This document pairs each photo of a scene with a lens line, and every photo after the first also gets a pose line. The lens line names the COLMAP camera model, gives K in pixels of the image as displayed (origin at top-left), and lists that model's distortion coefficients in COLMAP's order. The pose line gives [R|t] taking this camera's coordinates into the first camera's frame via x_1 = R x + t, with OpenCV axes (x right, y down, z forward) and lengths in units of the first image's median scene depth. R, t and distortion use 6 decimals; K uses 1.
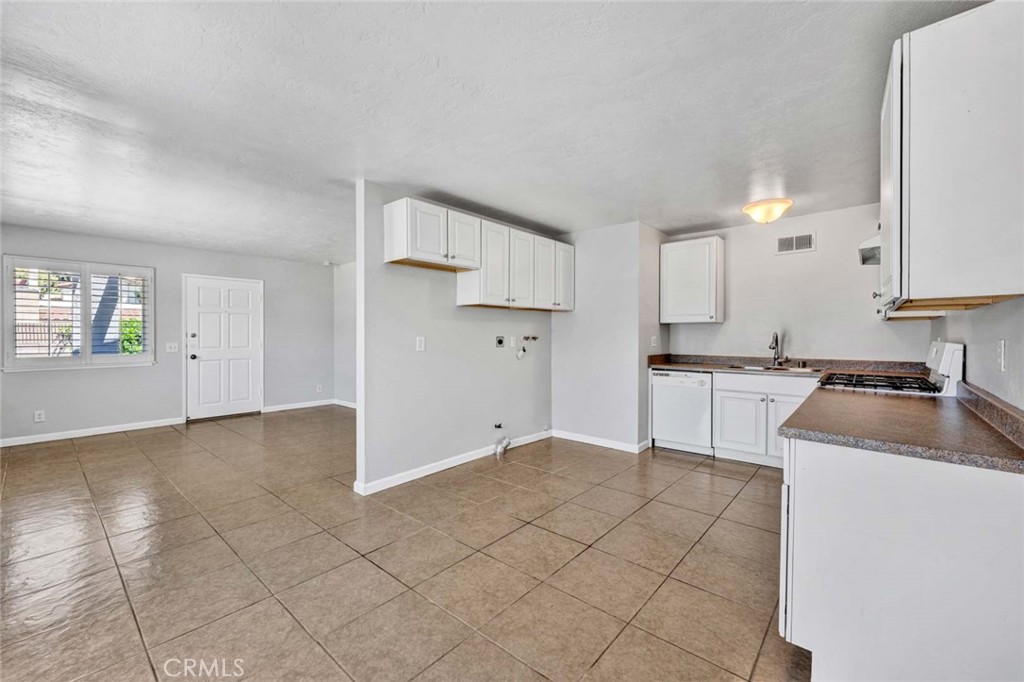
lens RADIAL K [[429.4, 0, 508.2], [0, 429.4, 340.7], [0, 0, 1]] dist [0.022428, 0.000159]
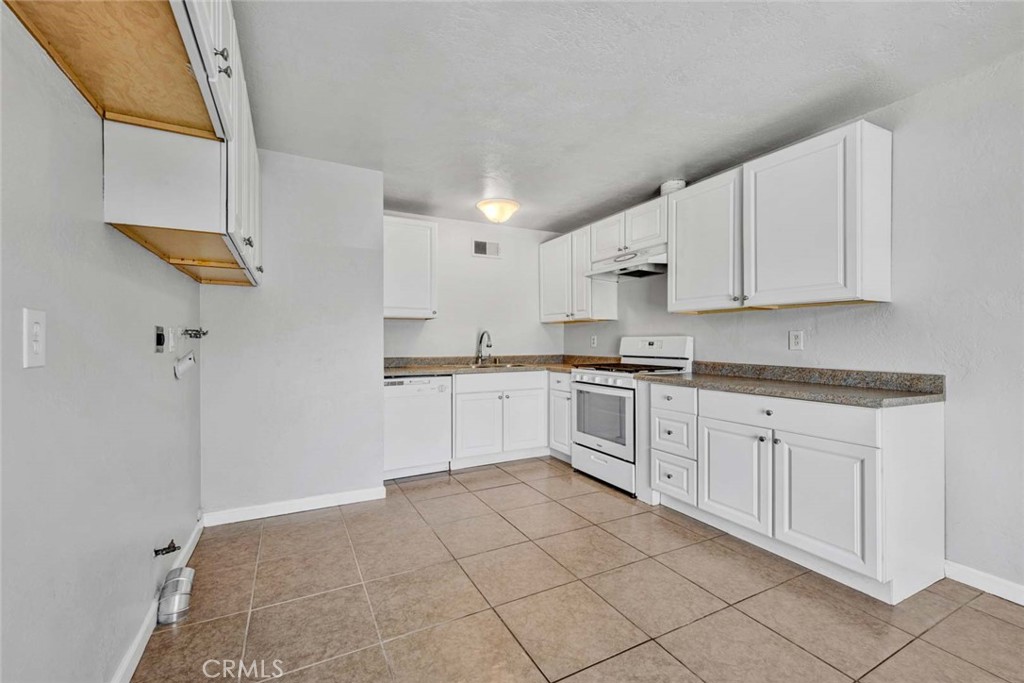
lens RADIAL K [[429.4, 0, 512.3], [0, 429.4, 340.0], [0, 0, 1]] dist [0.022428, 0.000159]
pose [[0.341675, 0.005443, 0.939802, -0.315182], [0.013682, 0.999848, -0.010765, 0.013868], [-0.939719, 0.016537, 0.341549, 0.592899]]
